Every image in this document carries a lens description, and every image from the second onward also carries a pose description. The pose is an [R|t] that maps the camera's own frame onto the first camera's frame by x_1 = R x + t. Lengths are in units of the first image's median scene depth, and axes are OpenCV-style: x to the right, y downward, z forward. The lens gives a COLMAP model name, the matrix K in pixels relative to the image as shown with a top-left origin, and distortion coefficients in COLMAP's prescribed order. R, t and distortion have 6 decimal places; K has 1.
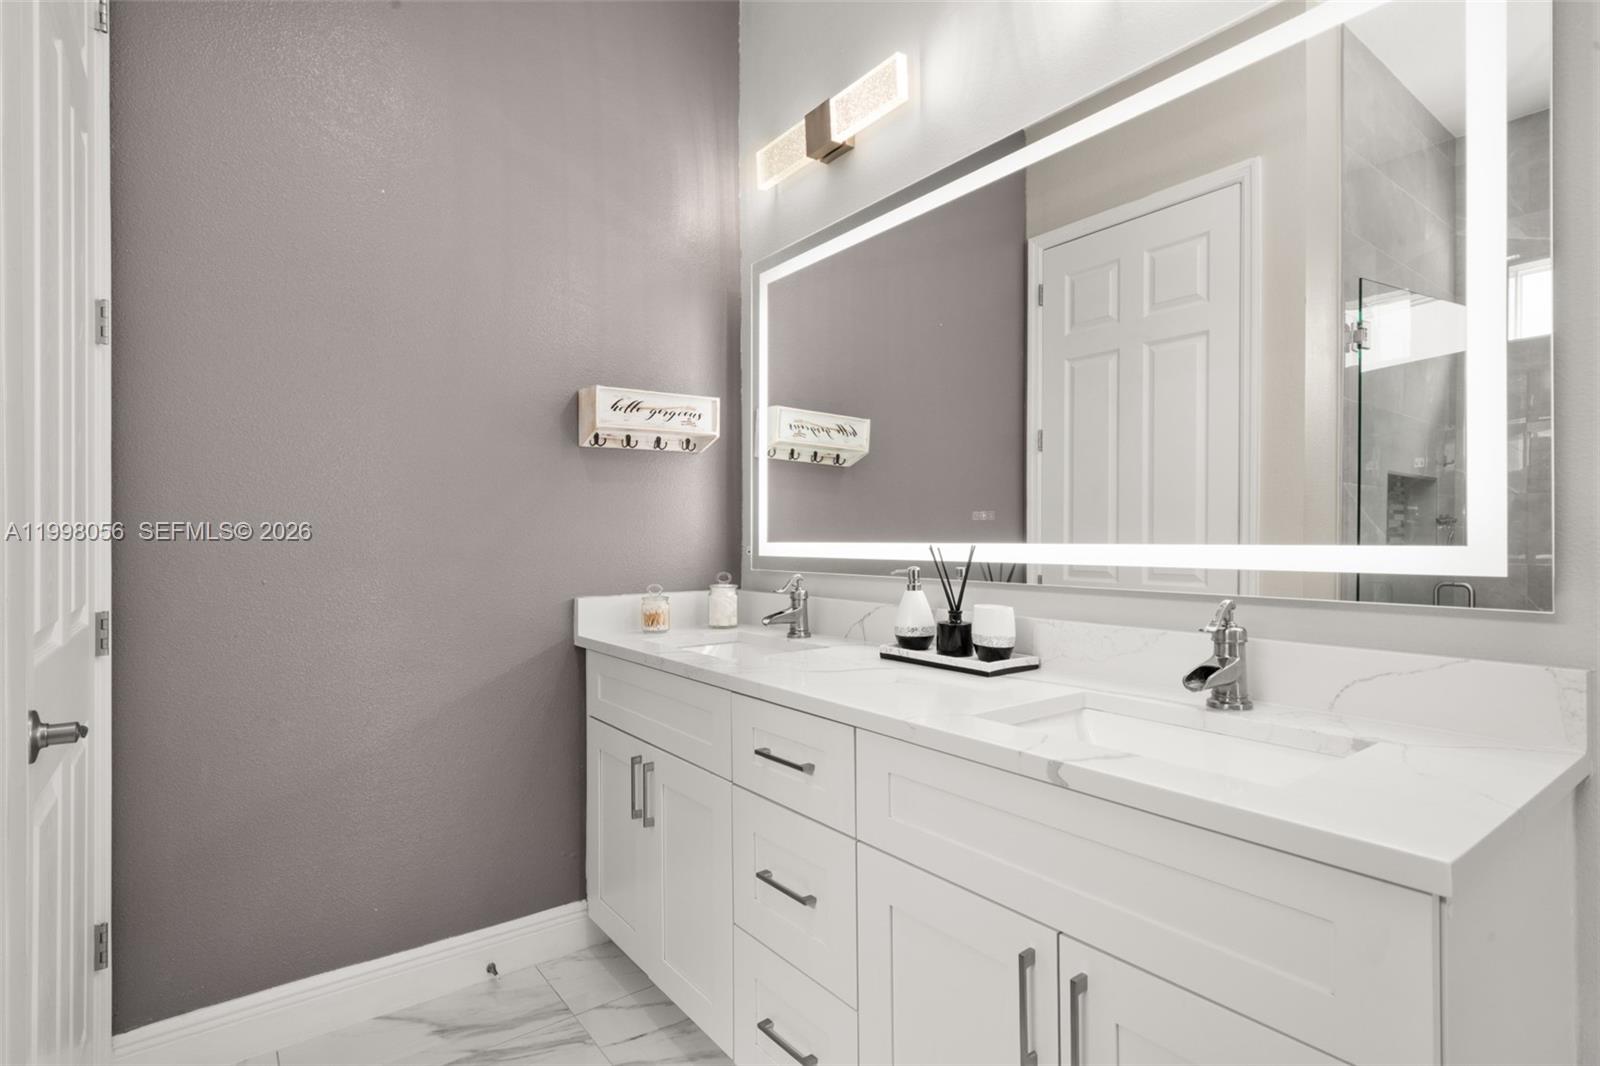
lens RADIAL K [[799.7, 0, 796.6], [0, 799.7, 528.6], [0, 0, 1]] dist [0.002668, -0.001098]
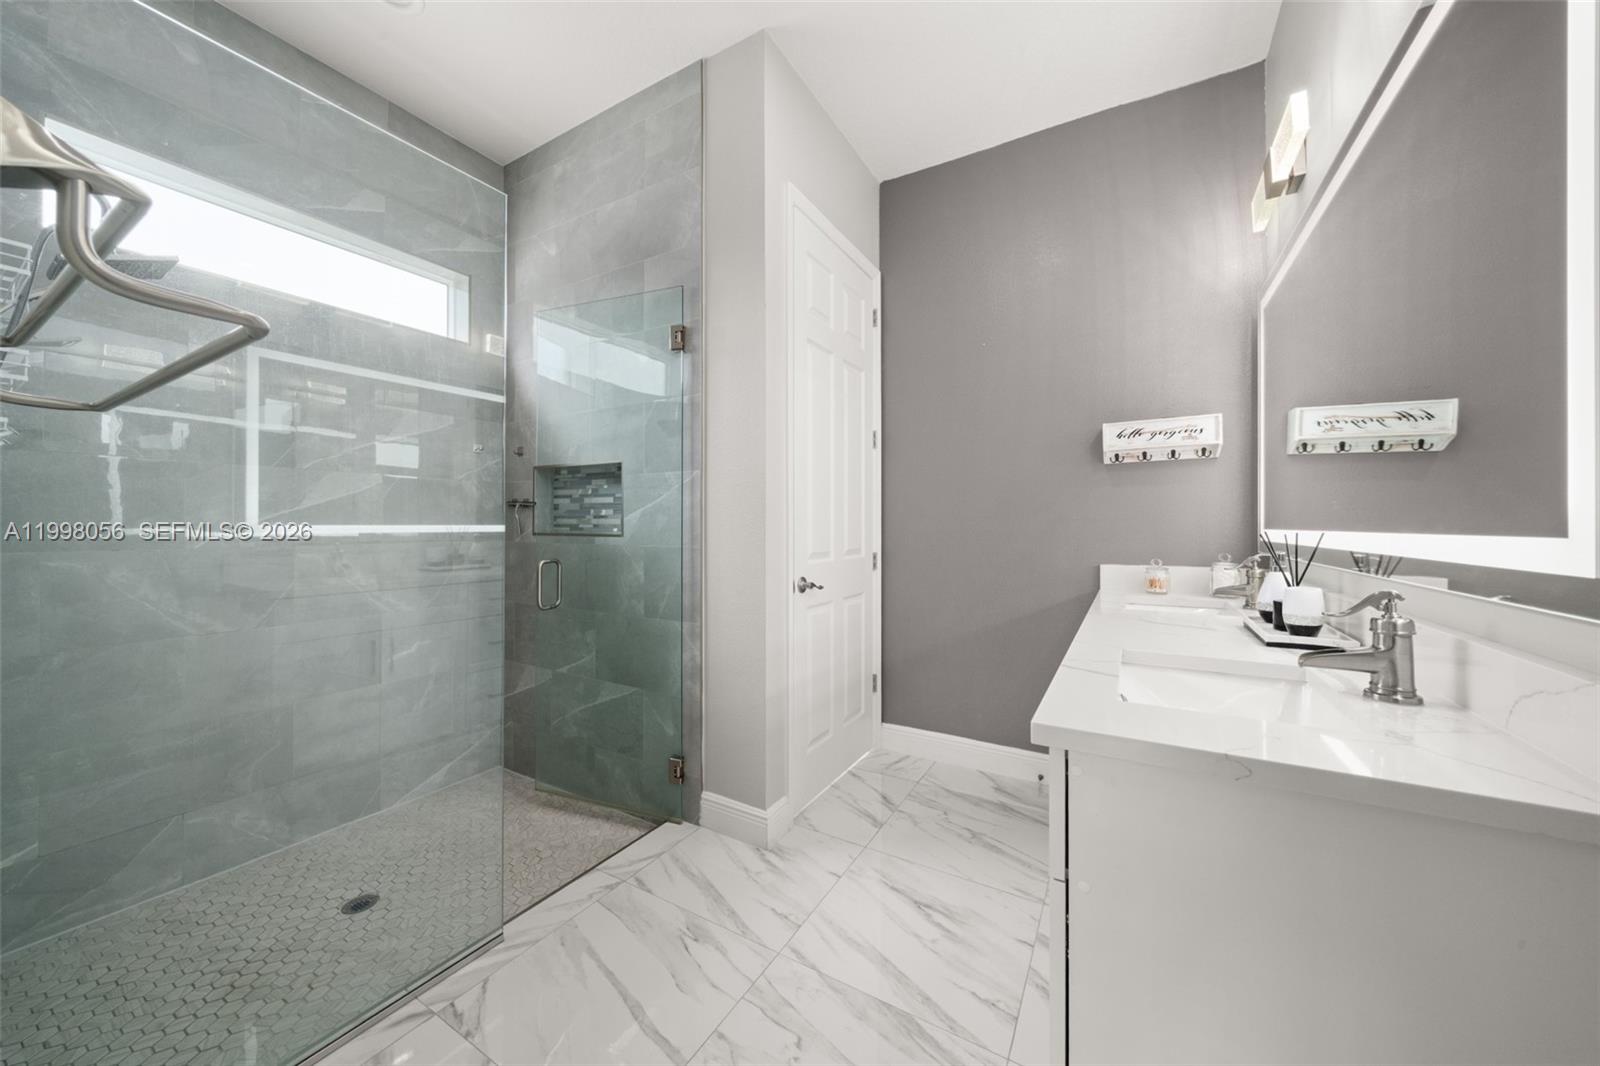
lens RADIAL K [[556.1, 0, 790.6], [0, 556.1, 522.3], [0, 0, 1]] dist [-0.000155, 0.000327]
pose [[0.391655, -0.002863, -0.920108, 0.456627], [0.005689, 0.999984, -0.000690, 0.003876], [0.920095, -0.004964, 0.391664, 0.043446]]
